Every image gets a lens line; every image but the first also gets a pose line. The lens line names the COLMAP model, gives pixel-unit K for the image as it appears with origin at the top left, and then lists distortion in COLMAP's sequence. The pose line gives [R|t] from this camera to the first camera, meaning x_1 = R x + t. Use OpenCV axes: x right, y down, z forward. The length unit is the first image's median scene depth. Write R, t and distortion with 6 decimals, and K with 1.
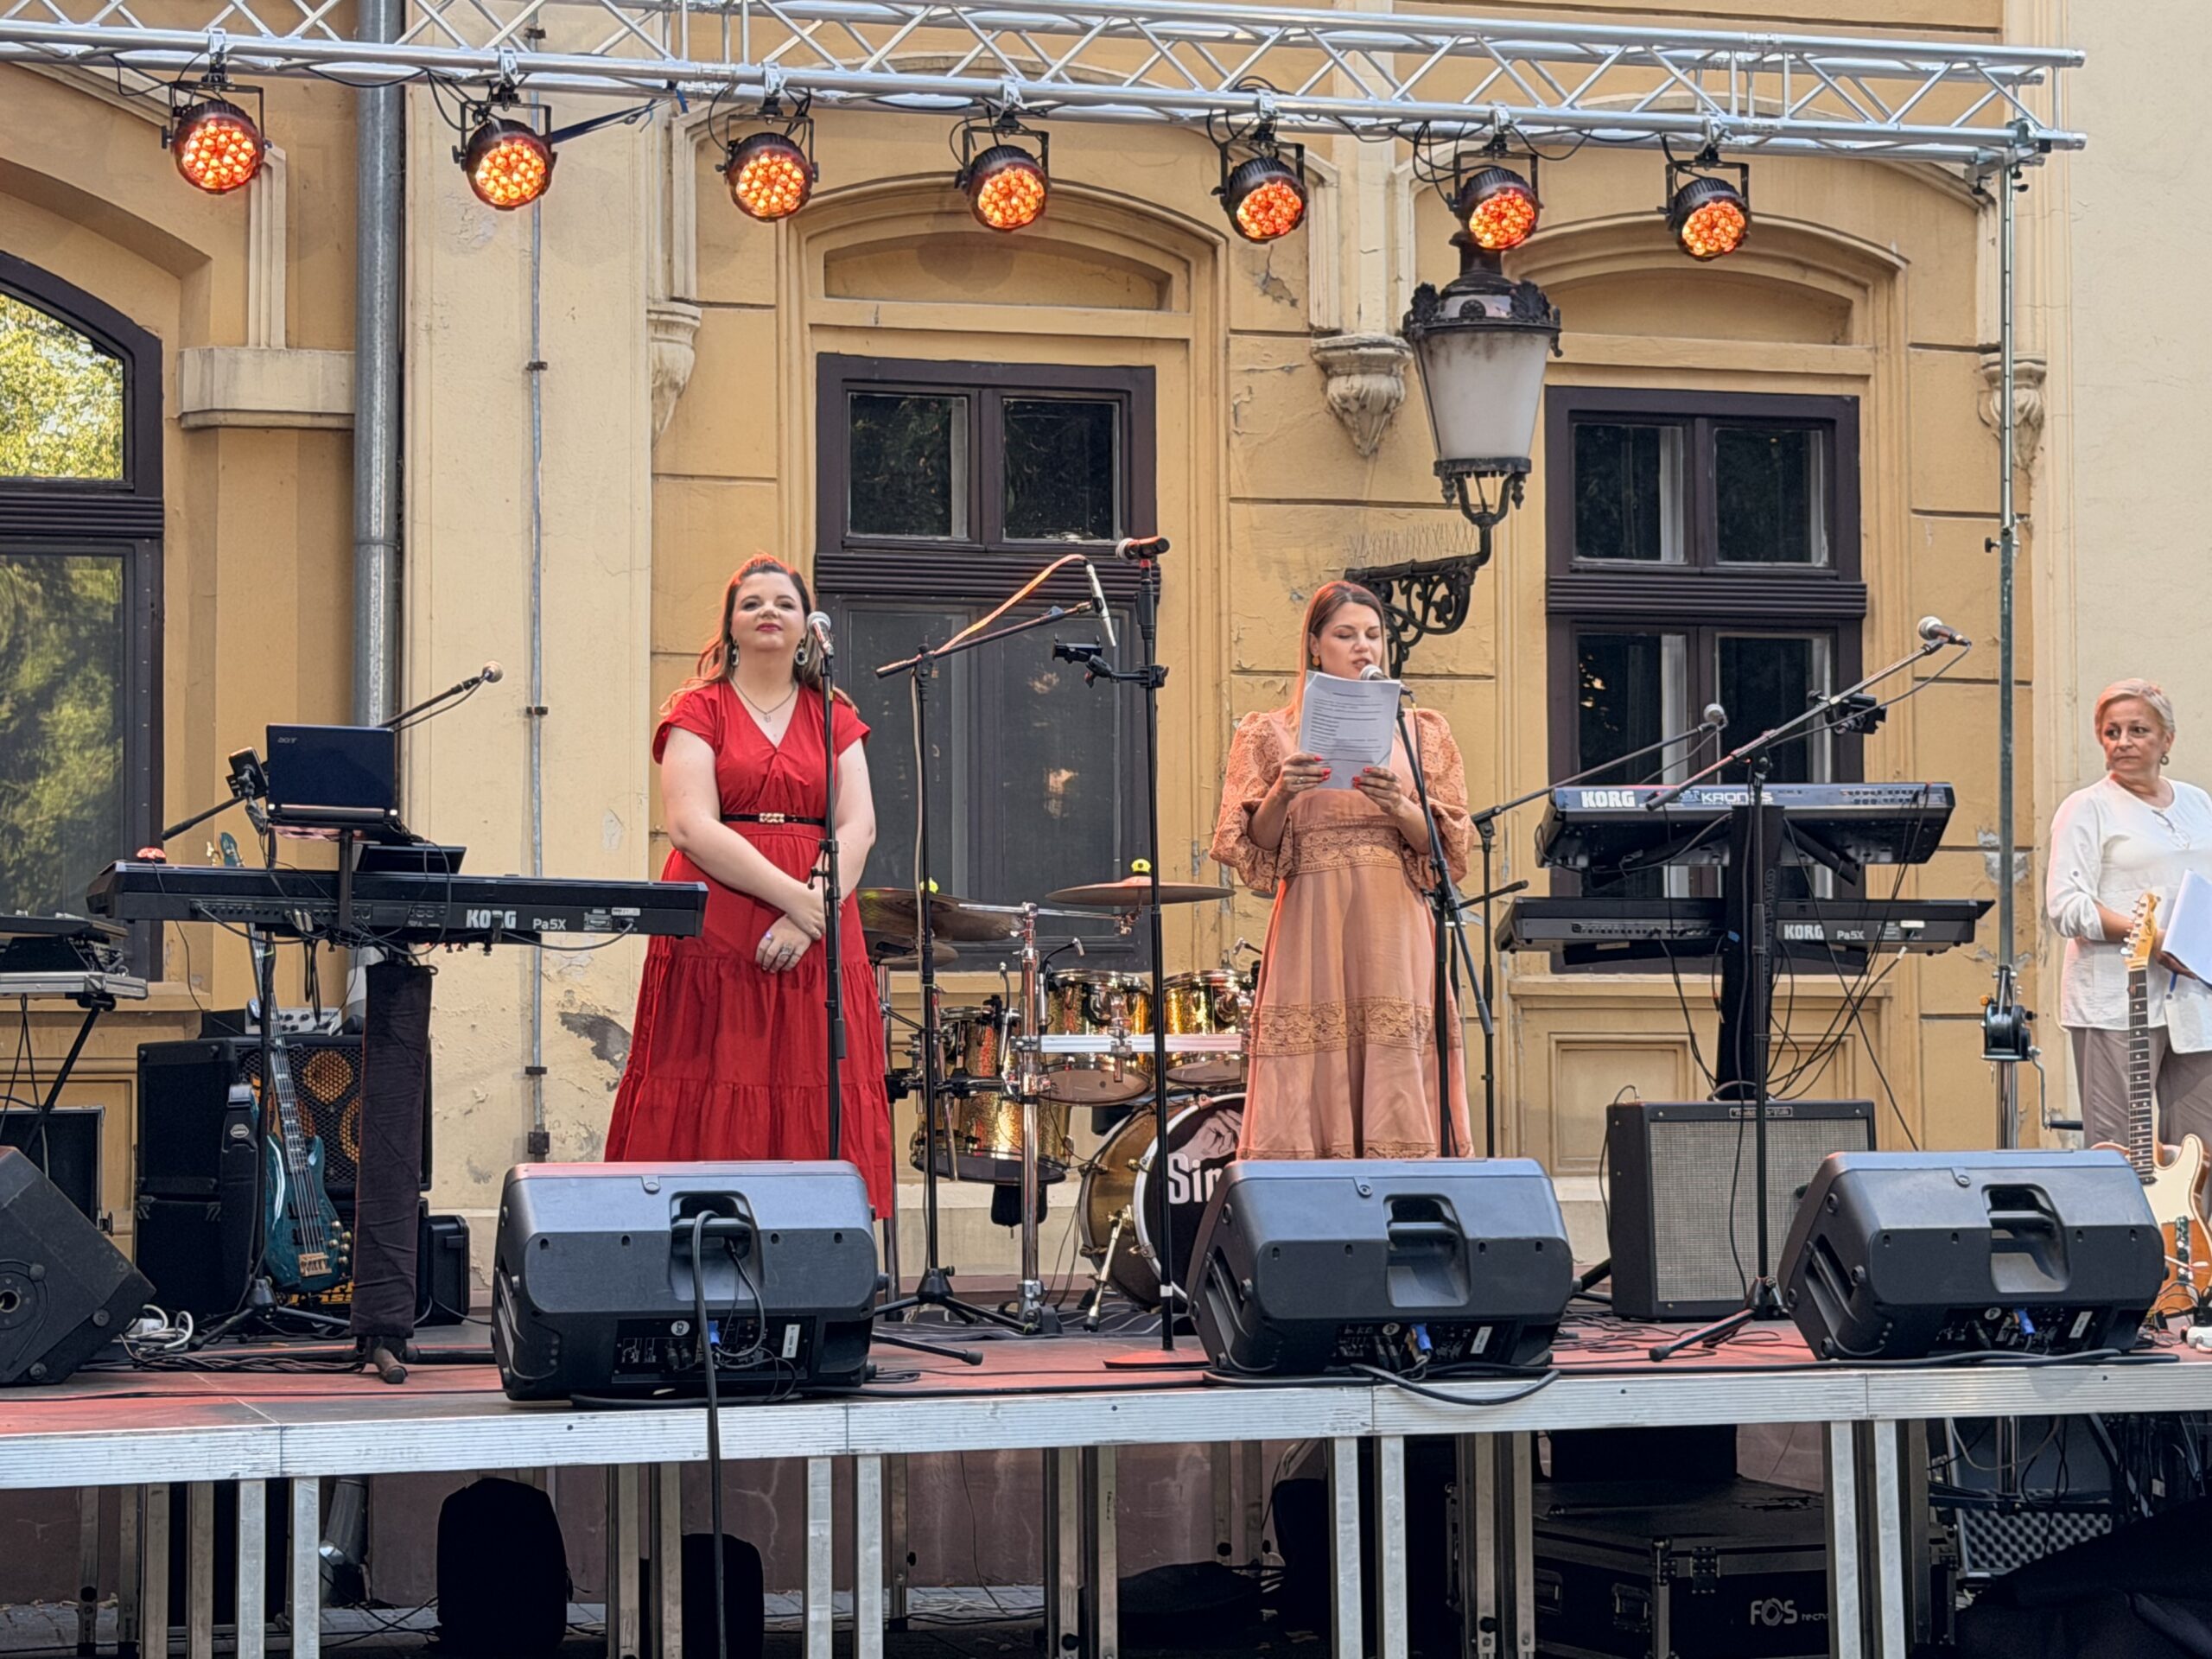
lens RADIAL K [[4504.8, 0, 1106.0], [0, 4504.8, 829.5], [0, 0, 1]] dist [0.092396, 0.214063]
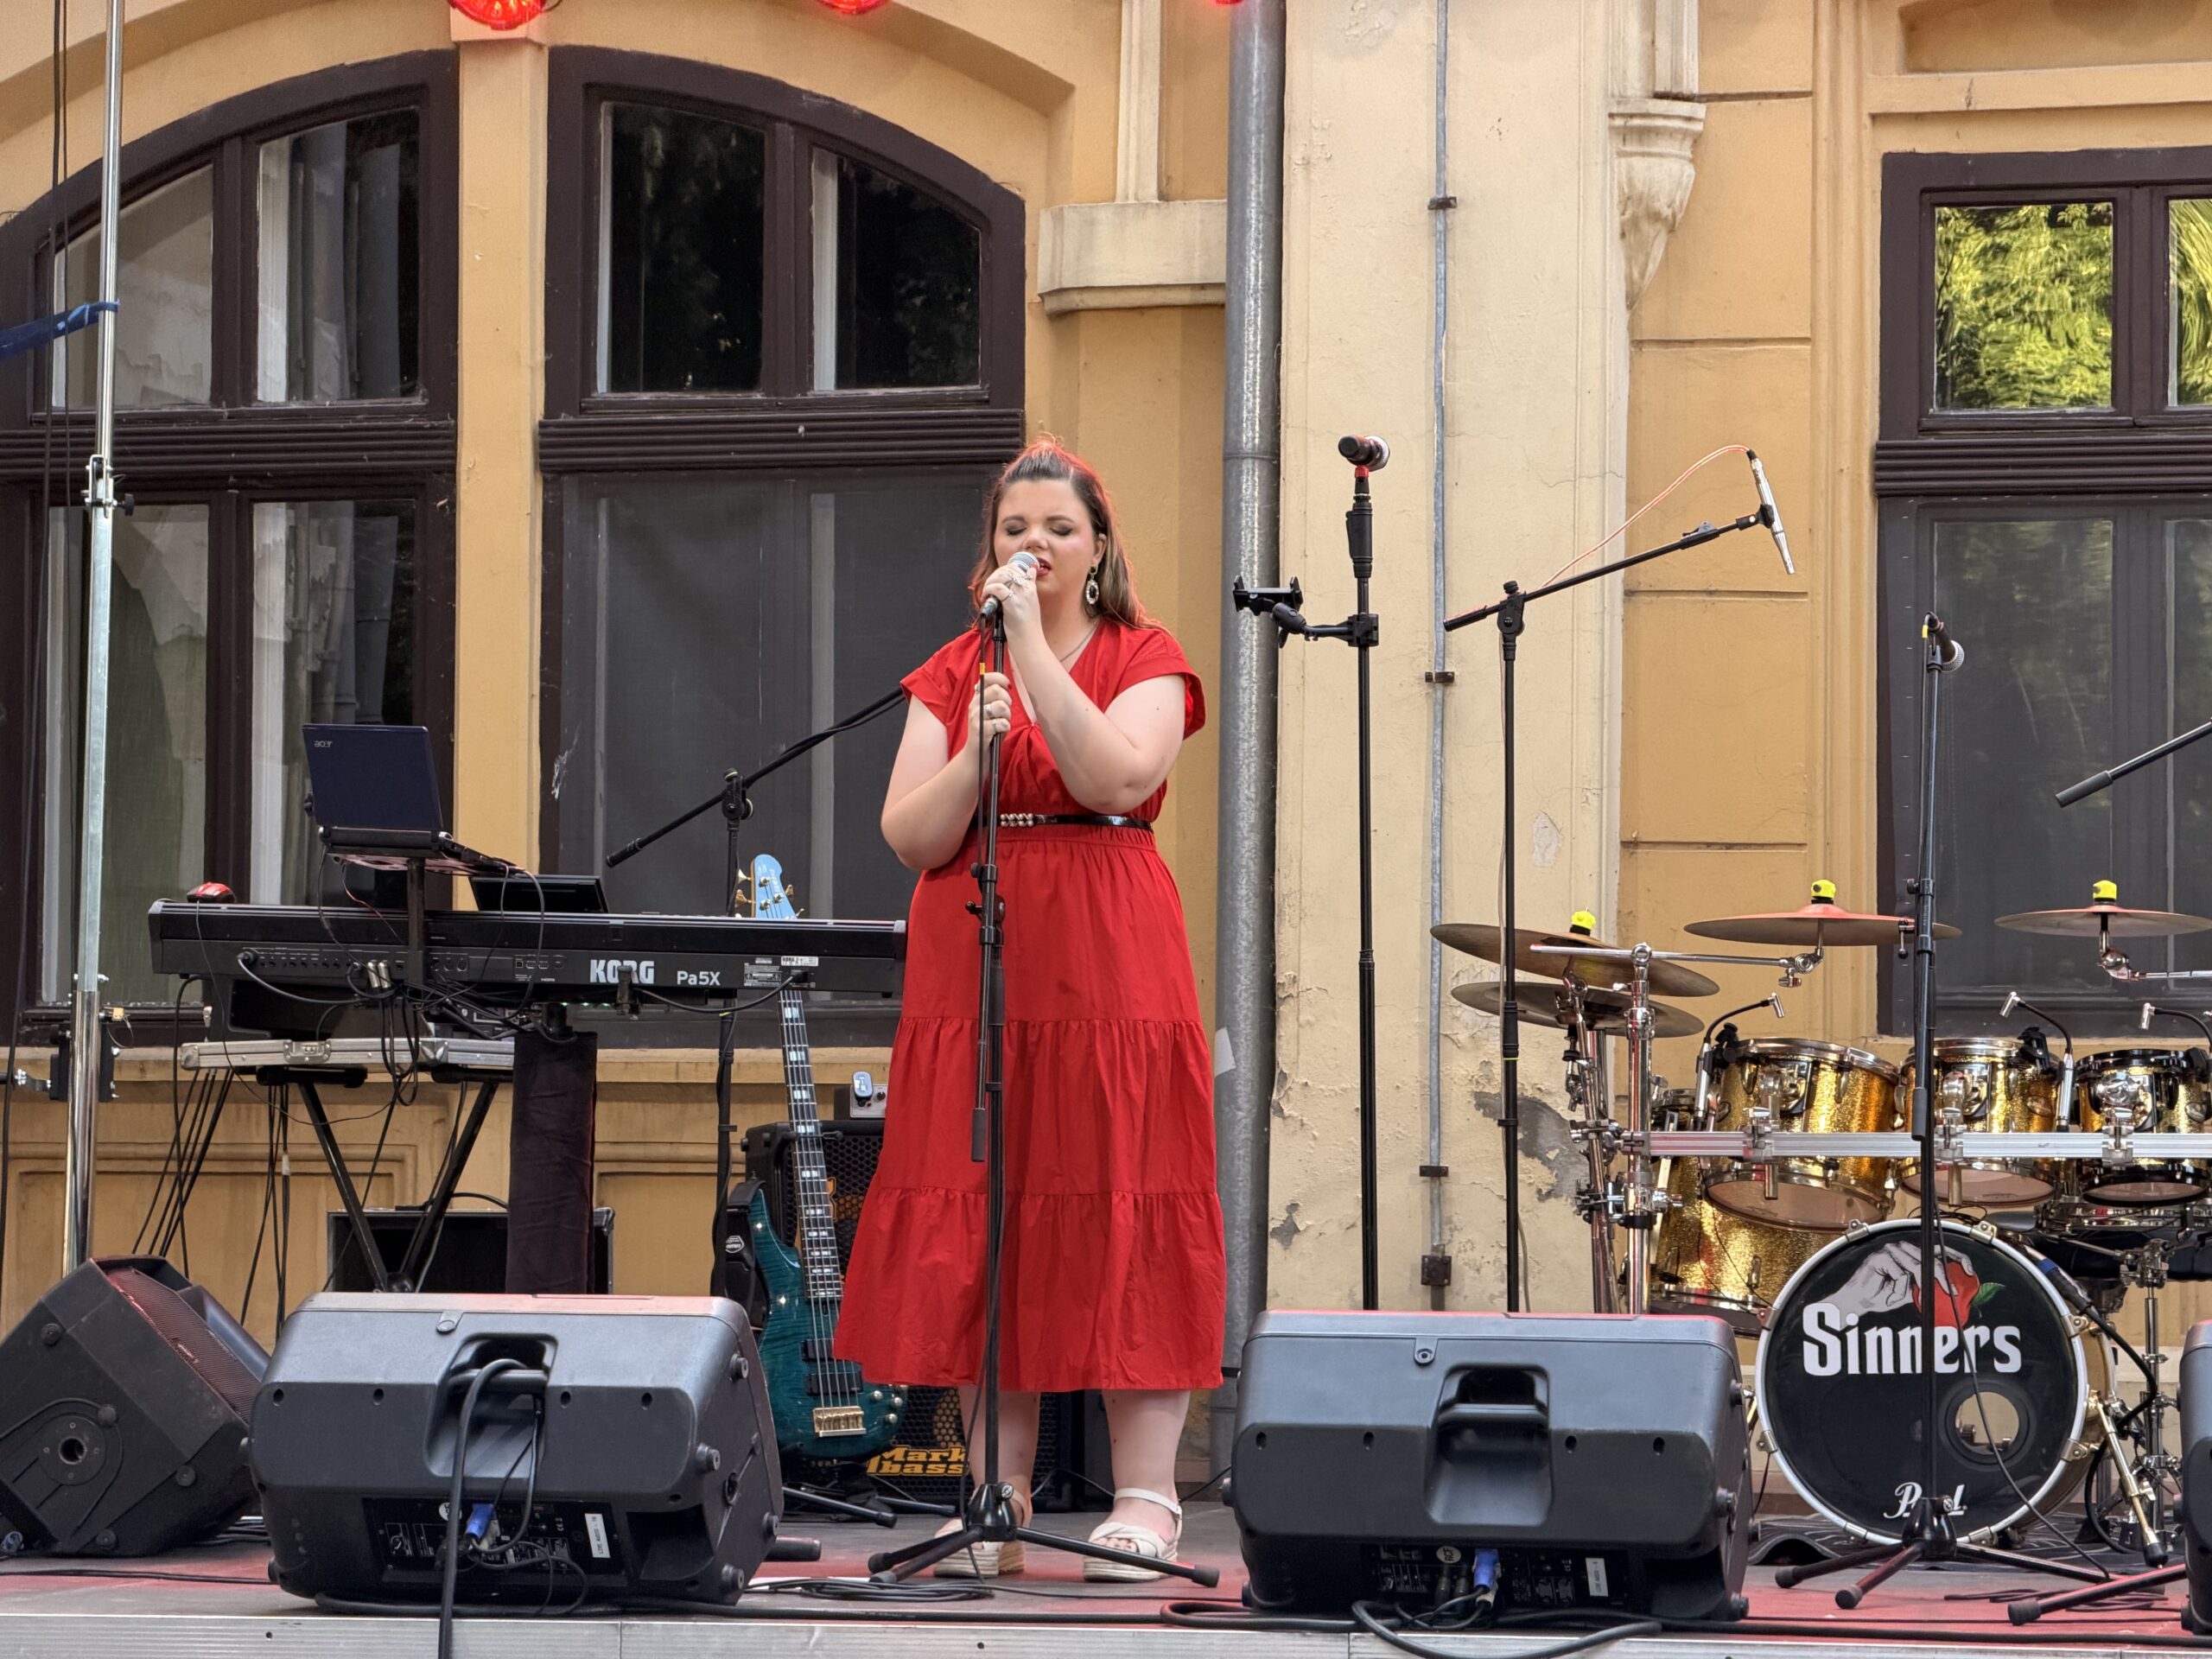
lens RADIAL K [[6469.2, 0, 1106.0], [0, 6469.2, 829.5], [0, 0, 1]] dist [0.112082, 1.359103]
pose [[0.870985, -0.013140, -0.491134, 0.402899], [0.014202, 0.999898, -0.001566, -0.001076], [0.491105, -0.005611, 0.871082, 0.075231]]
